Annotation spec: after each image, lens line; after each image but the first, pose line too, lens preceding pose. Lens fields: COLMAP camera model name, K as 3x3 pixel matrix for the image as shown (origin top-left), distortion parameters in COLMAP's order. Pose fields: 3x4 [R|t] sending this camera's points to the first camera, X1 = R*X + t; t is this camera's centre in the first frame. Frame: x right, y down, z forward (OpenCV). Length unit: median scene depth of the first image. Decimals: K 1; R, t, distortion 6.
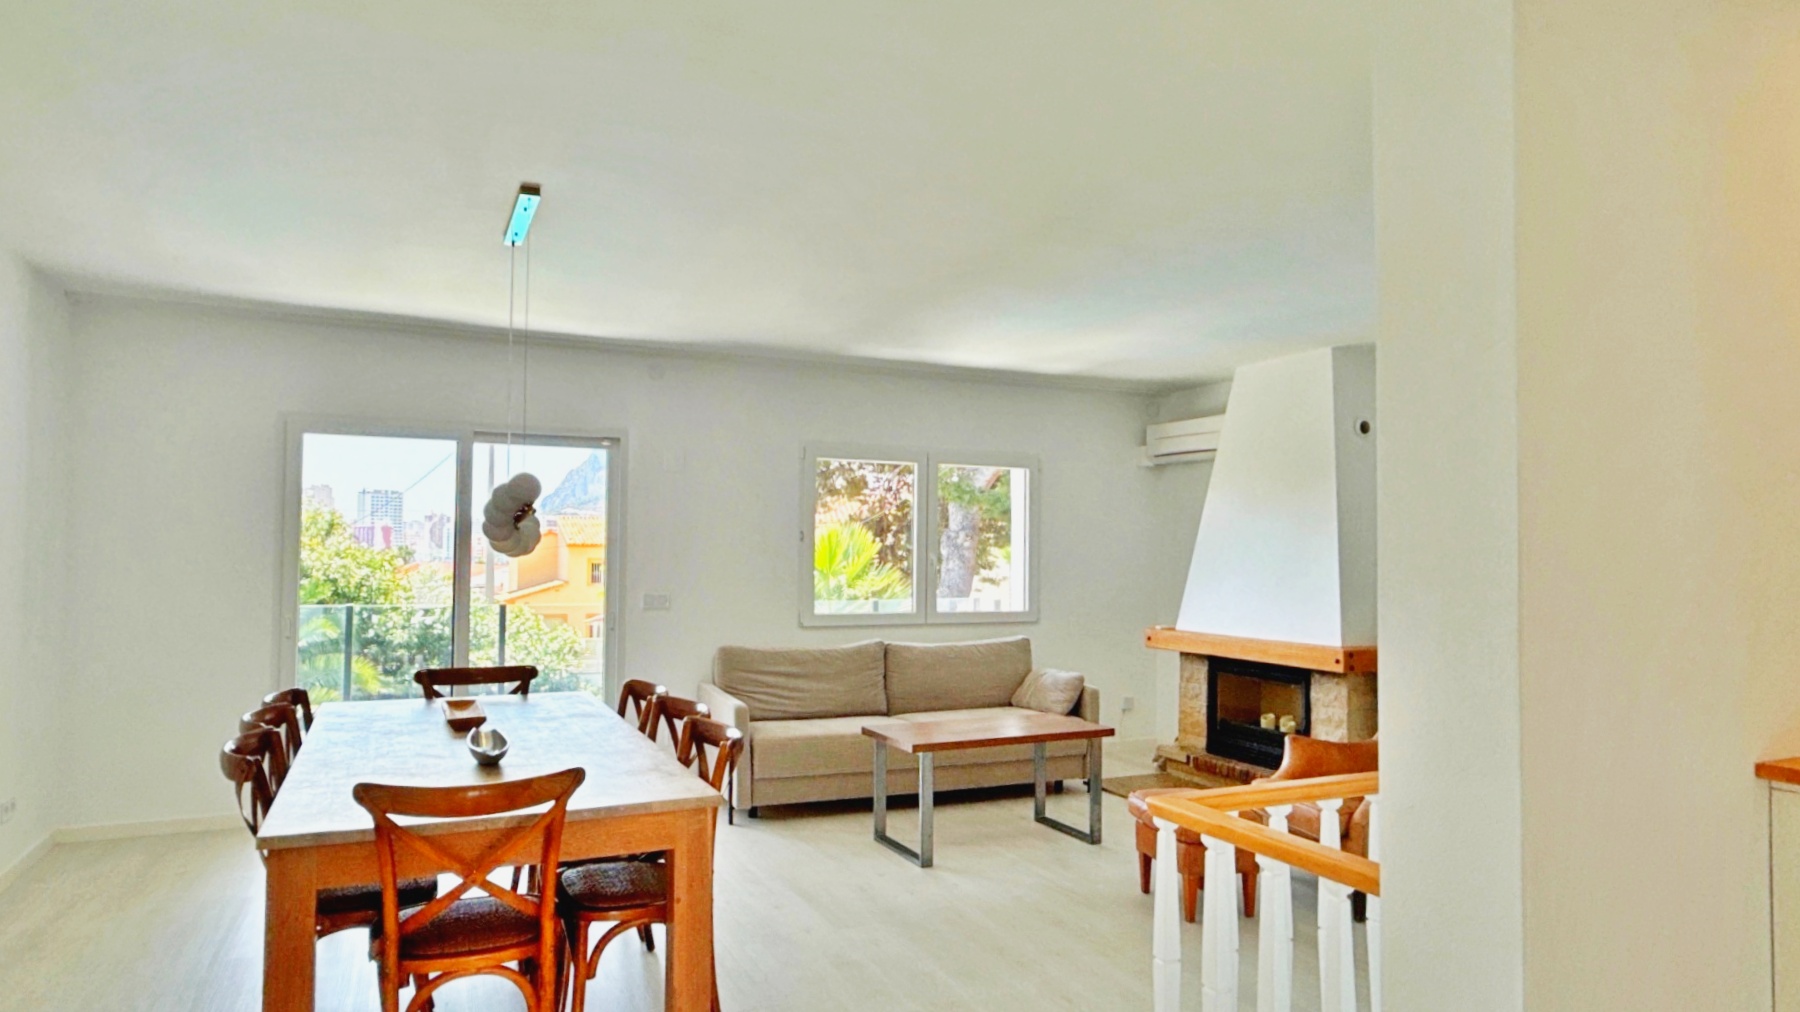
lens RADIAL K [[997.0, 0, 890.2], [0, 997.0, 514.2], [0, 0, 1]] dist [-0.004377, -0.001221]
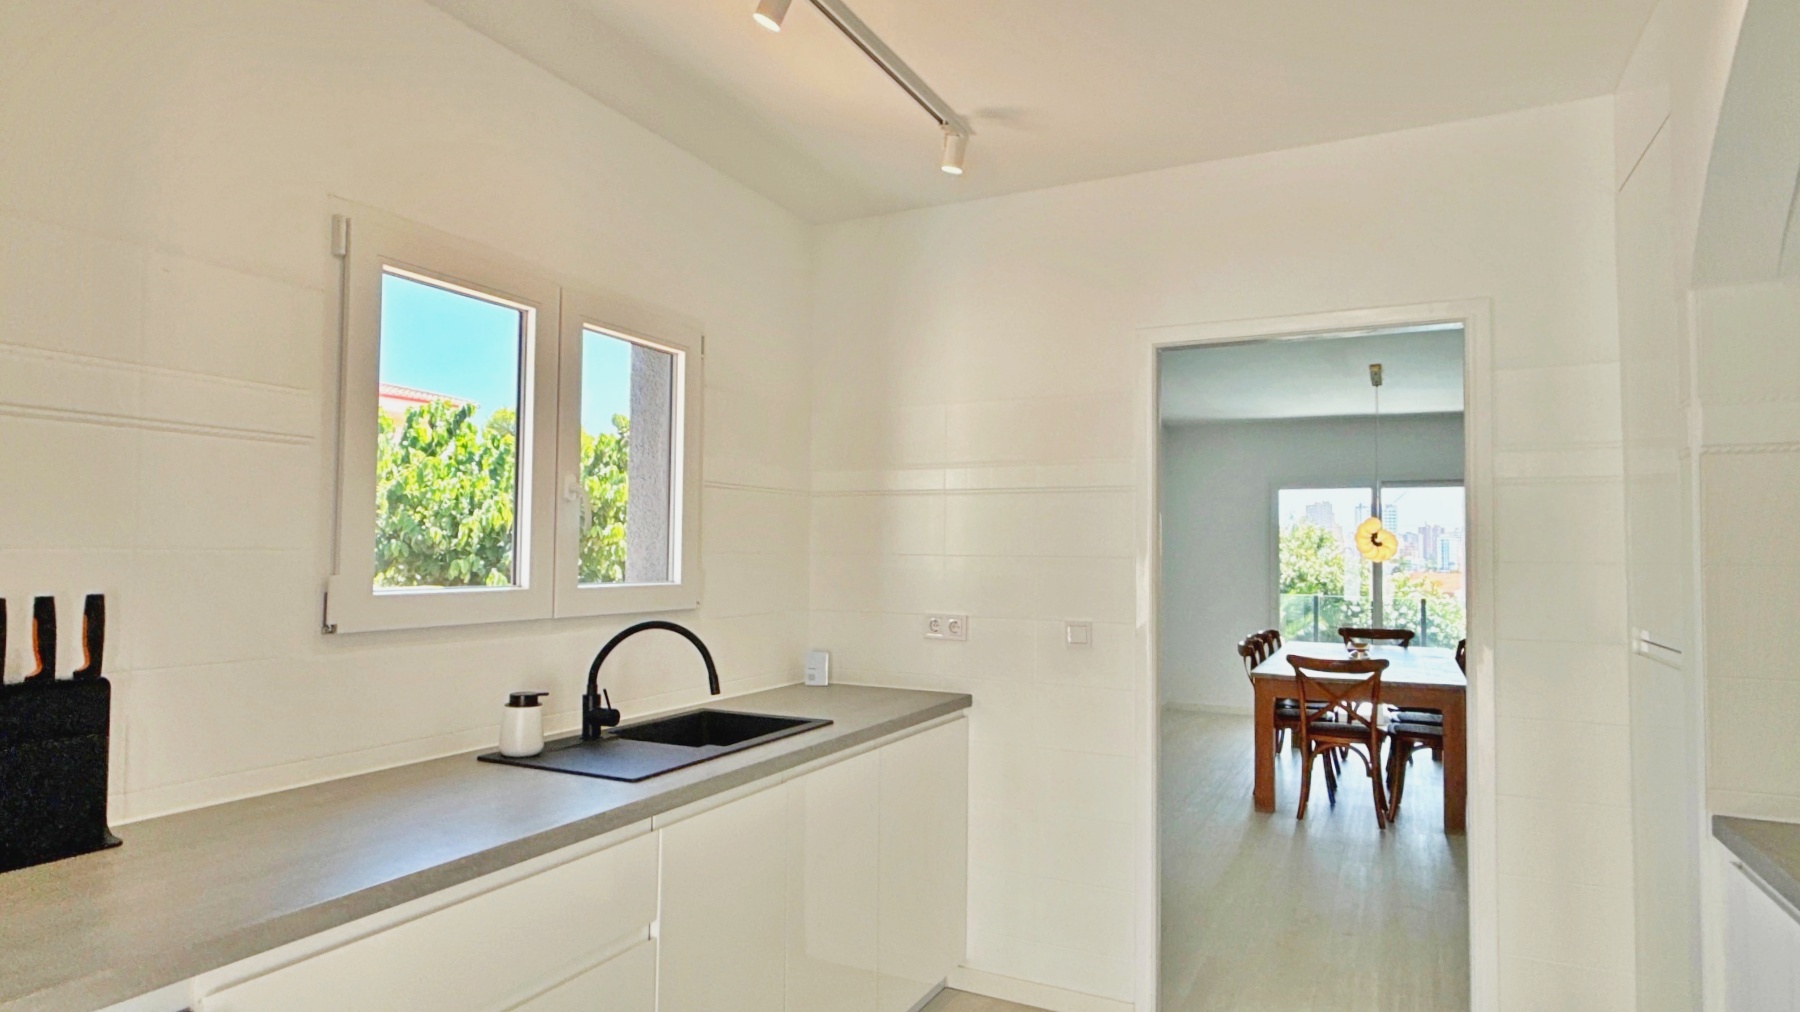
lens RADIAL K [[997.0, 0, 890.2], [0, 997.0, 514.2], [0, 0, 1]] dist [-0.004377, -0.001221]
pose [[0.593130, -0.033666, -0.804403, 0.436768], [0.024388, 0.999418, -0.023846, -0.015371], [0.804737, -0.005474, 0.593606, -0.619638]]
